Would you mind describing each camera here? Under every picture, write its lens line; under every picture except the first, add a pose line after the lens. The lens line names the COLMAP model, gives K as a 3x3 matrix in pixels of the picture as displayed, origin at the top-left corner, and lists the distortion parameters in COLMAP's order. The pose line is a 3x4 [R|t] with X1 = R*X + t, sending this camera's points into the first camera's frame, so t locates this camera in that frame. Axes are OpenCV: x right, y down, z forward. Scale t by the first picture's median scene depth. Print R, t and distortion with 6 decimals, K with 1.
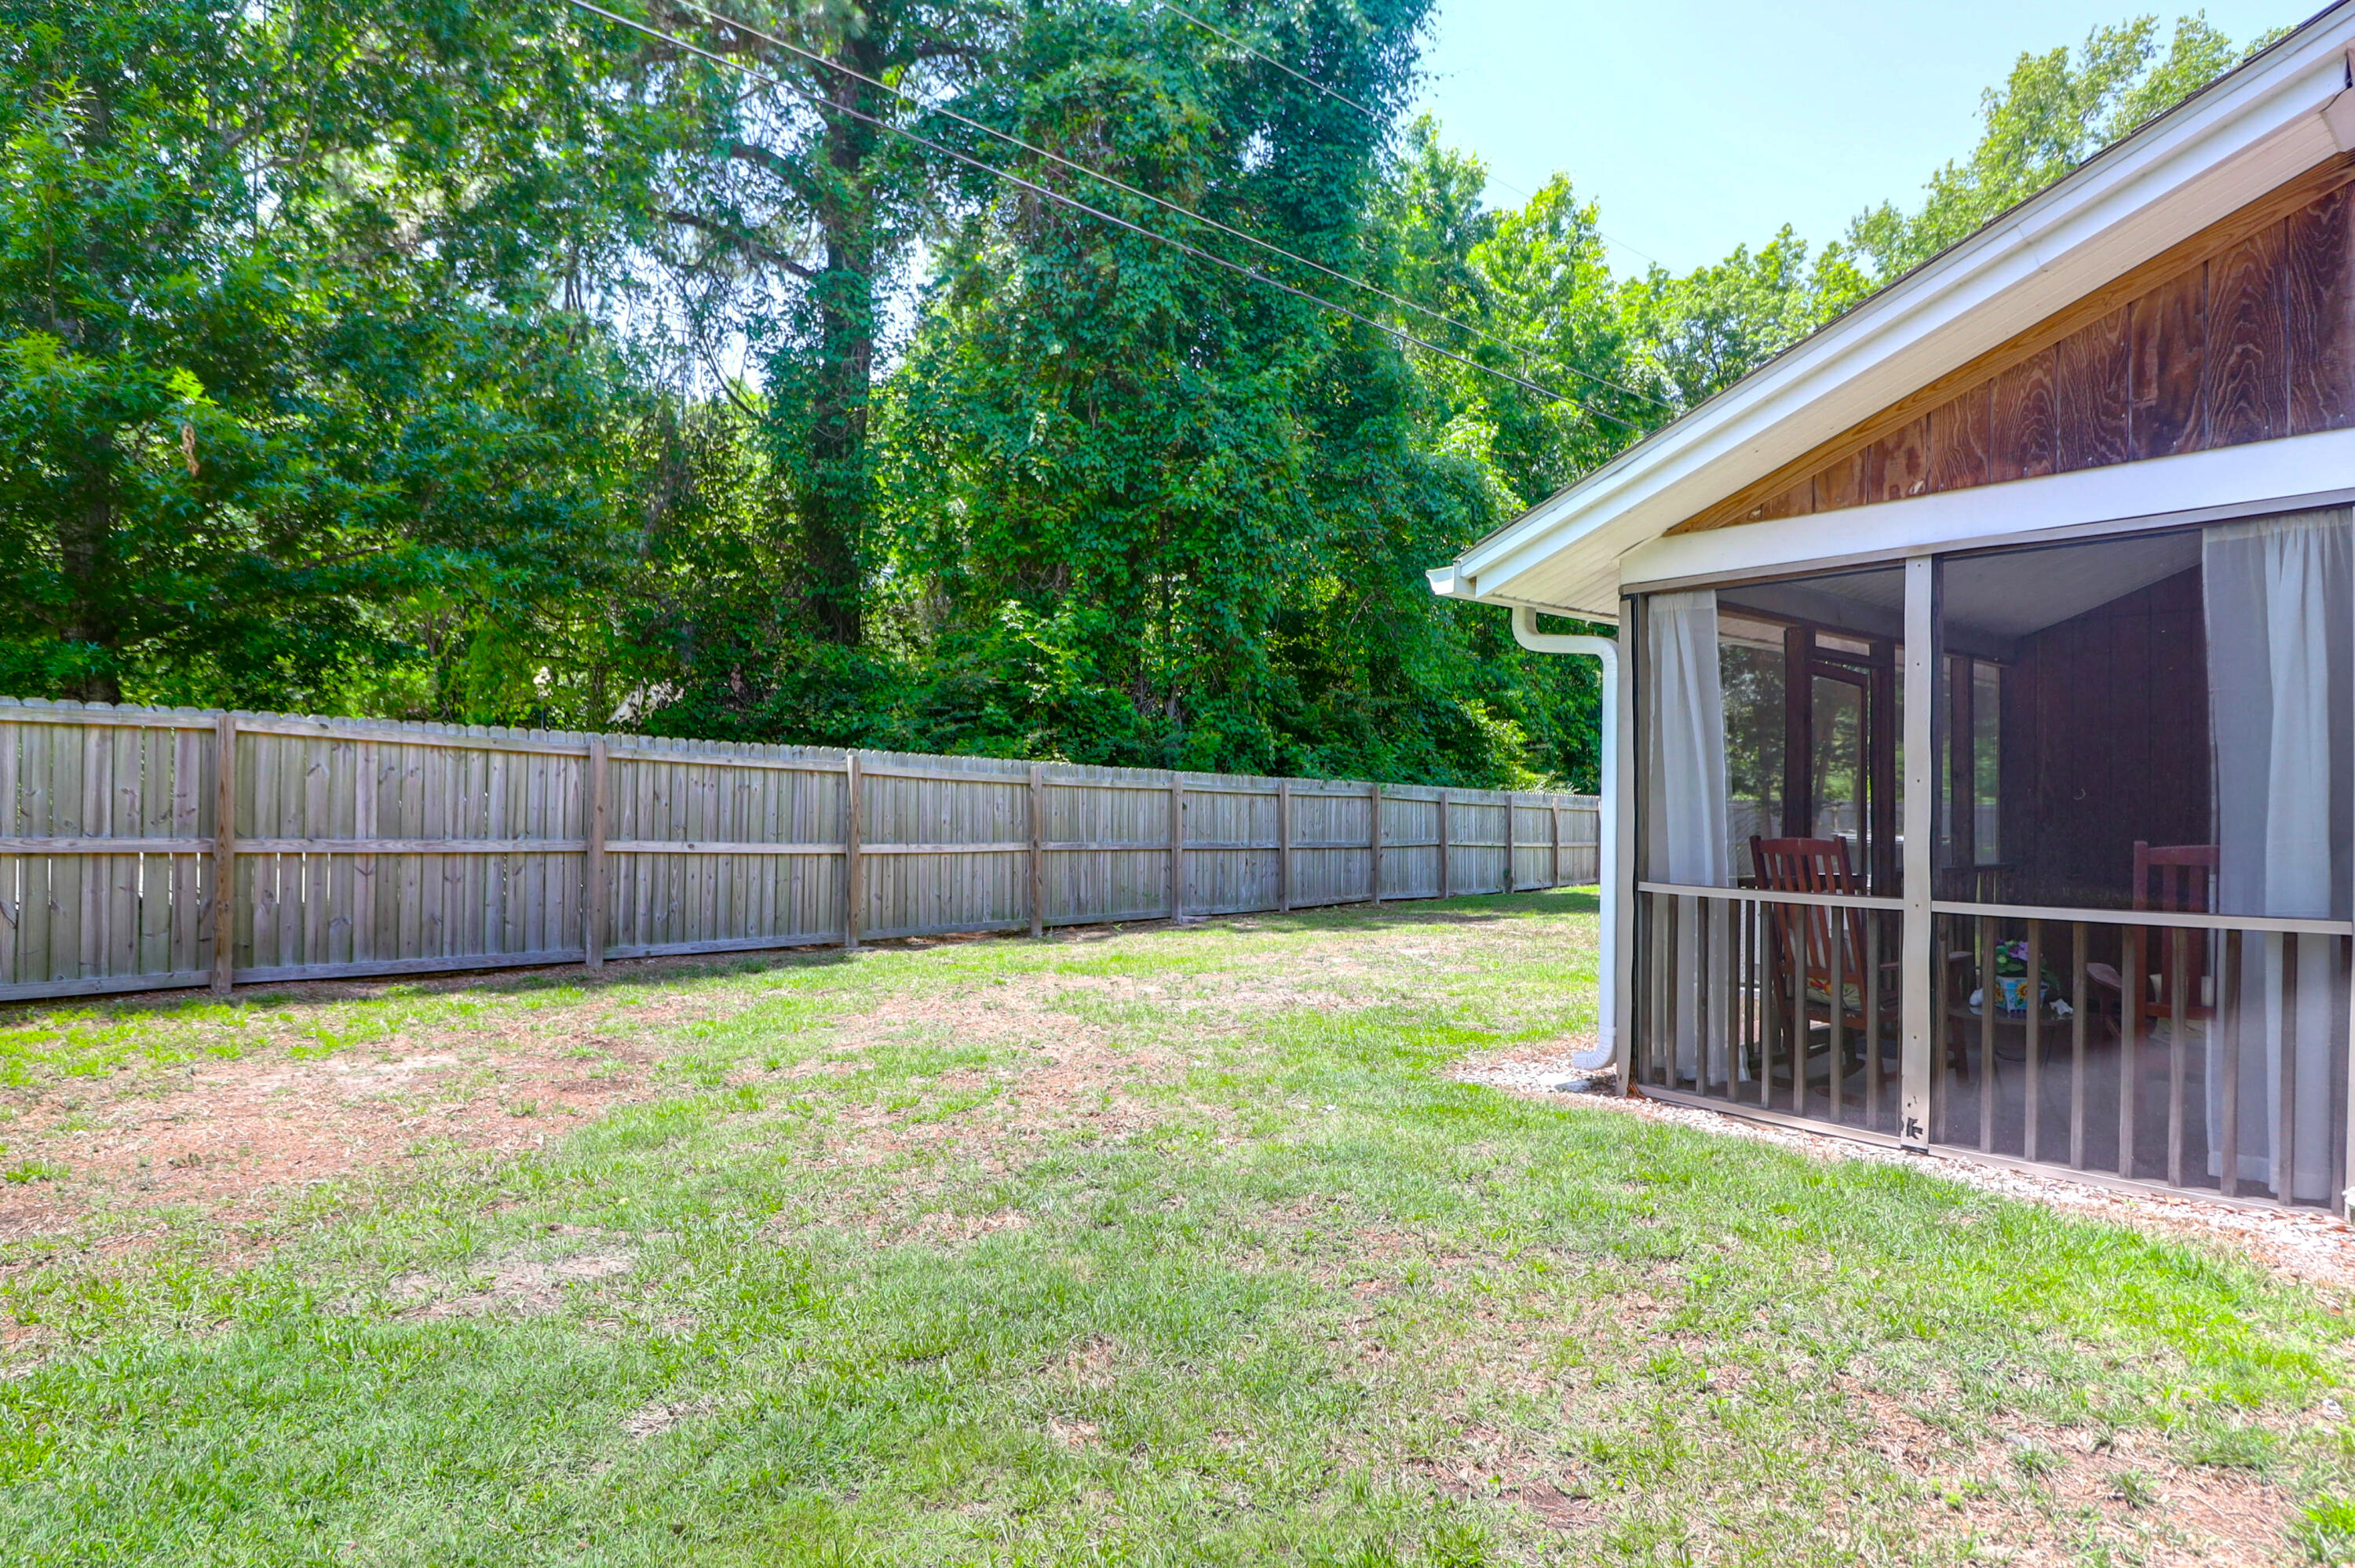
lens RADIAL K [[1328.9, 0, 1177.5], [0, 1328.9, 784.0], [0, 0, 1]] dist [-0.001321, 0.079383]
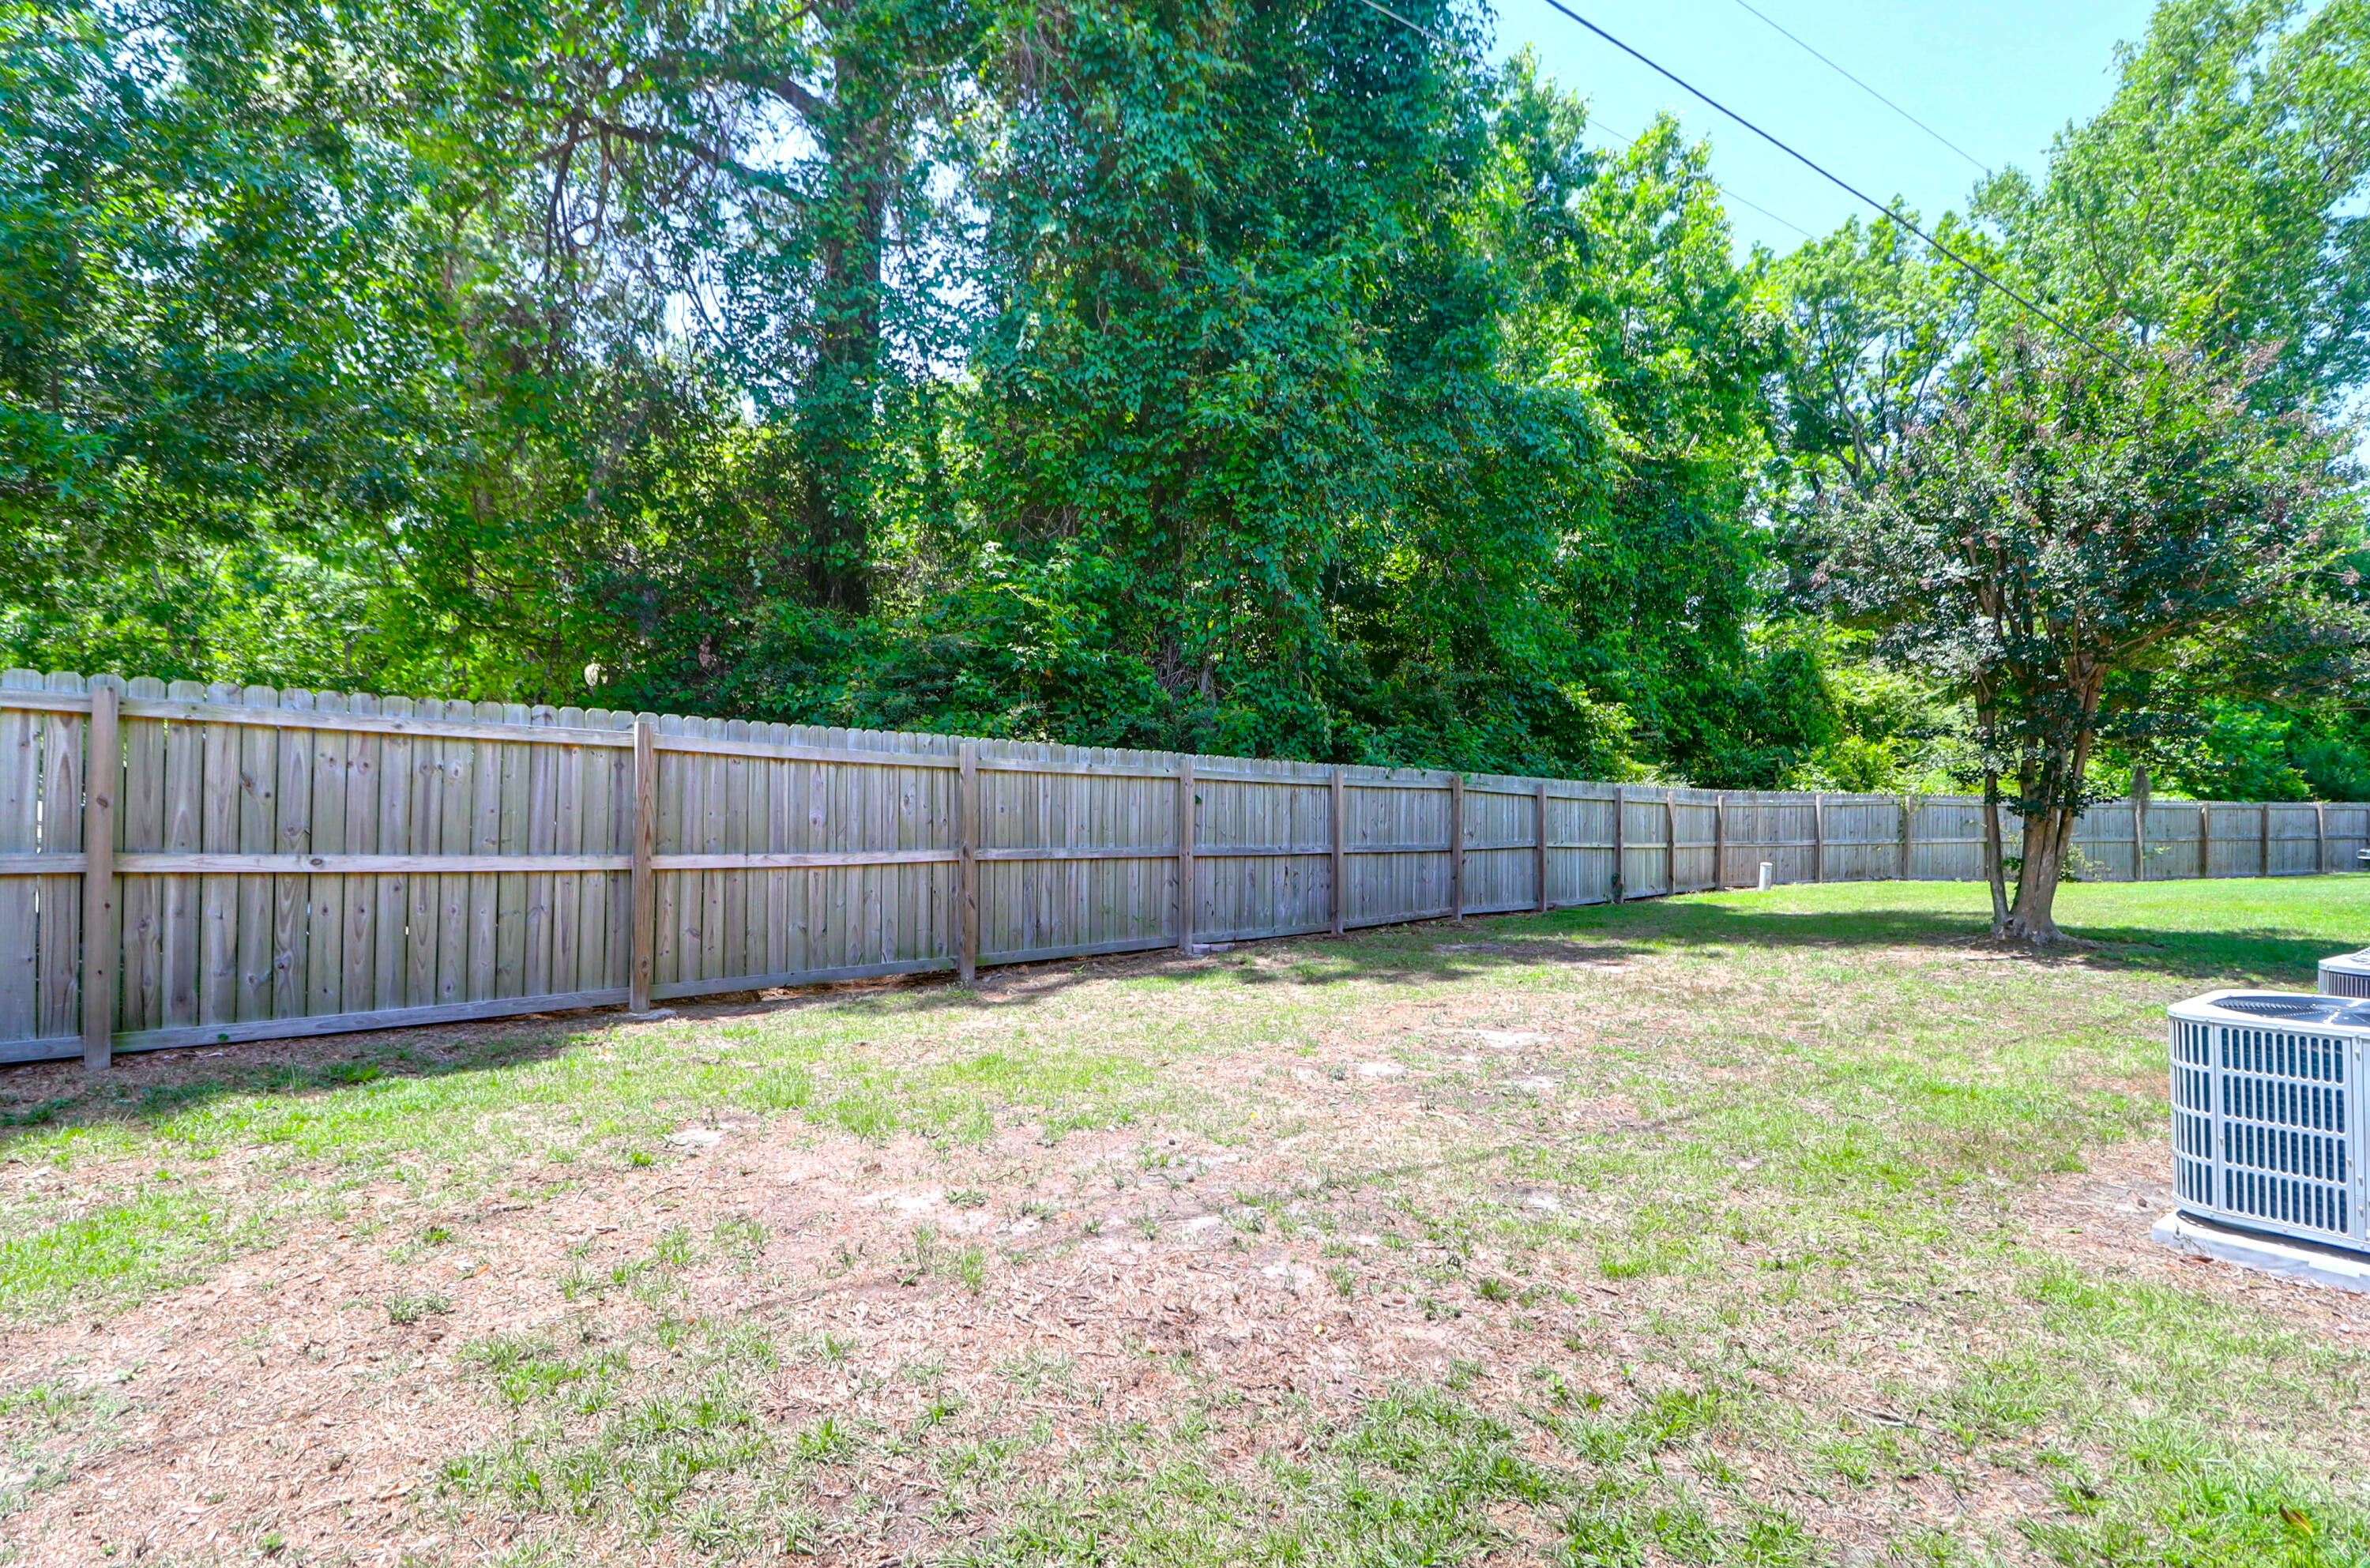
lens RADIAL K [[1116.9, 0, 1185.0], [0, 1116.9, 784.0], [0, 0, 1]] dist [0.001394, -0.000202]
pose [[0.994868, 0.001281, -0.101170, 0.056195], [-0.001006, 0.999996, 0.002767, 0.005193], [0.101173, -0.002651, 0.994865, 0.322751]]
